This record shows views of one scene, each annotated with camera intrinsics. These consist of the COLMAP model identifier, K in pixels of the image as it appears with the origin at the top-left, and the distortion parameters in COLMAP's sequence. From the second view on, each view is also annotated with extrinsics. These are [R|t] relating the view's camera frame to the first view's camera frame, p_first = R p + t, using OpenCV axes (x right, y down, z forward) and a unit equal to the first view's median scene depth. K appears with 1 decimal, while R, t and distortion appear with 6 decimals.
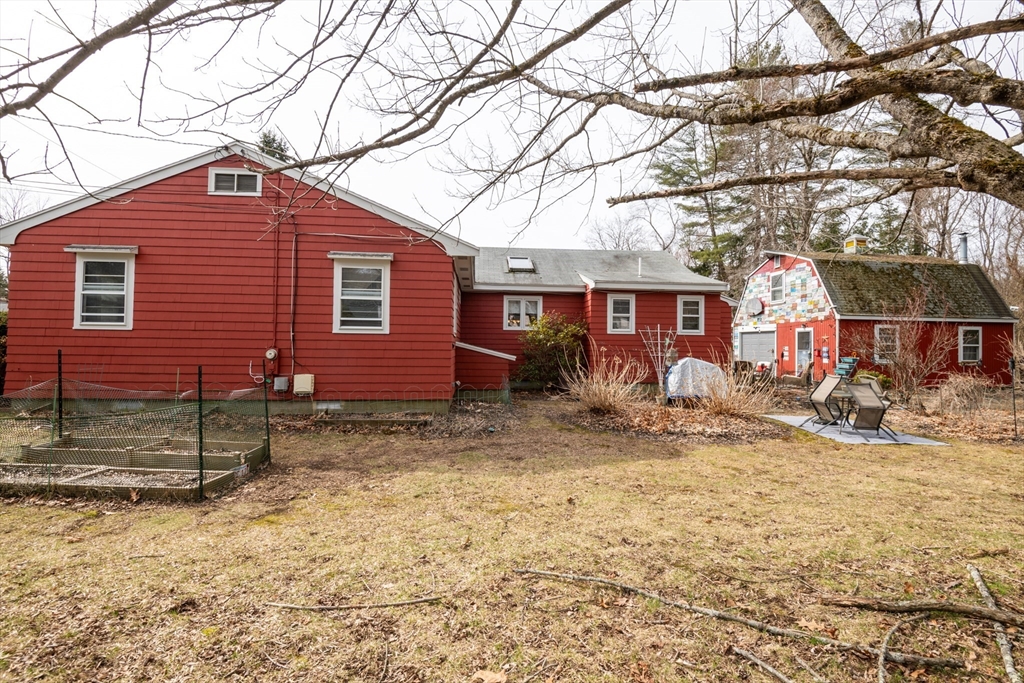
lens RADIAL K [[475.9, 0, 510.1], [0, 475.9, 340.4], [0, 0, 1]] dist [-0.021577, -0.002622]
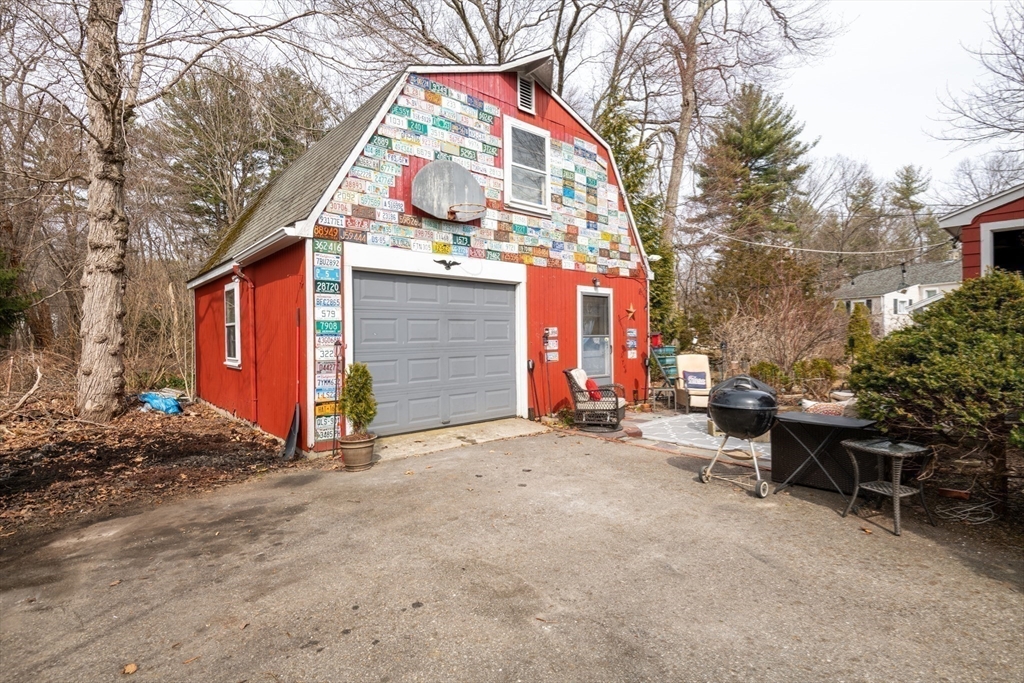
lens RADIAL K [[488.2, 0, 512.0], [0, 488.2, 341.2], [0, 0, 1]] dist [0.002925, 0.000037]
pose [[-0.583424, -0.014887, 0.812031, 0.282036], [-0.009237, 0.999889, 0.011694, 0.021698], [-0.812115, -0.000678, -0.583497, 1.338267]]
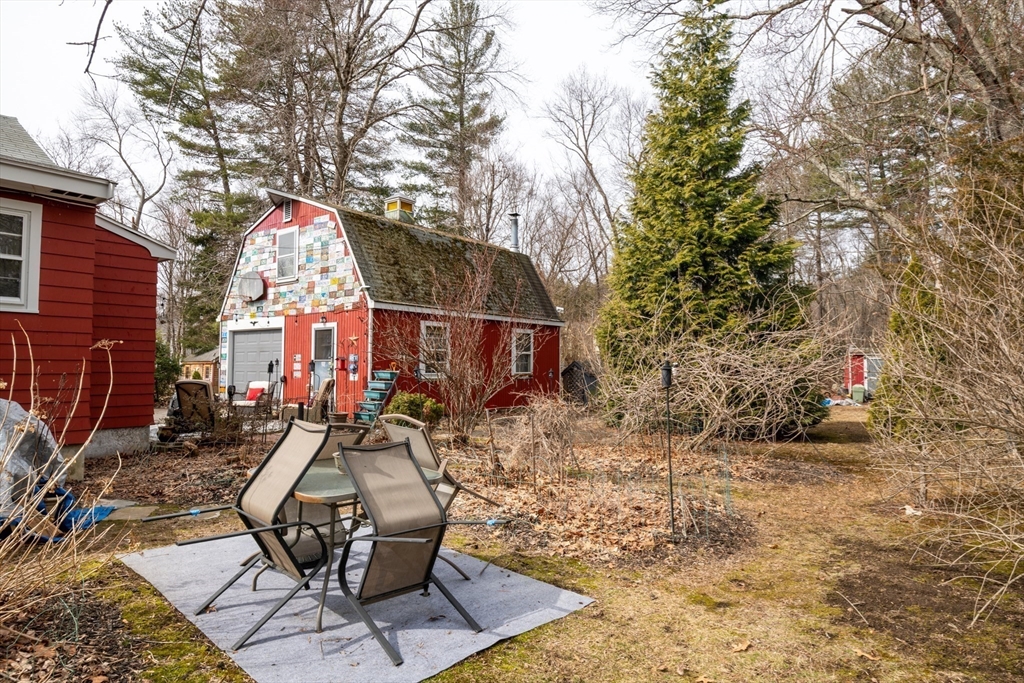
lens RADIAL K [[614.2, 0, 511.2], [0, 614.2, 339.7], [0, 0, 1]] dist [-0.003214, 0.000168]
pose [[0.691425, 0.022807, 0.722089, 0.223975], [-0.006003, 0.999648, -0.025826, 0.013659], [-0.722424, 0.013522, 0.691318, 0.288212]]
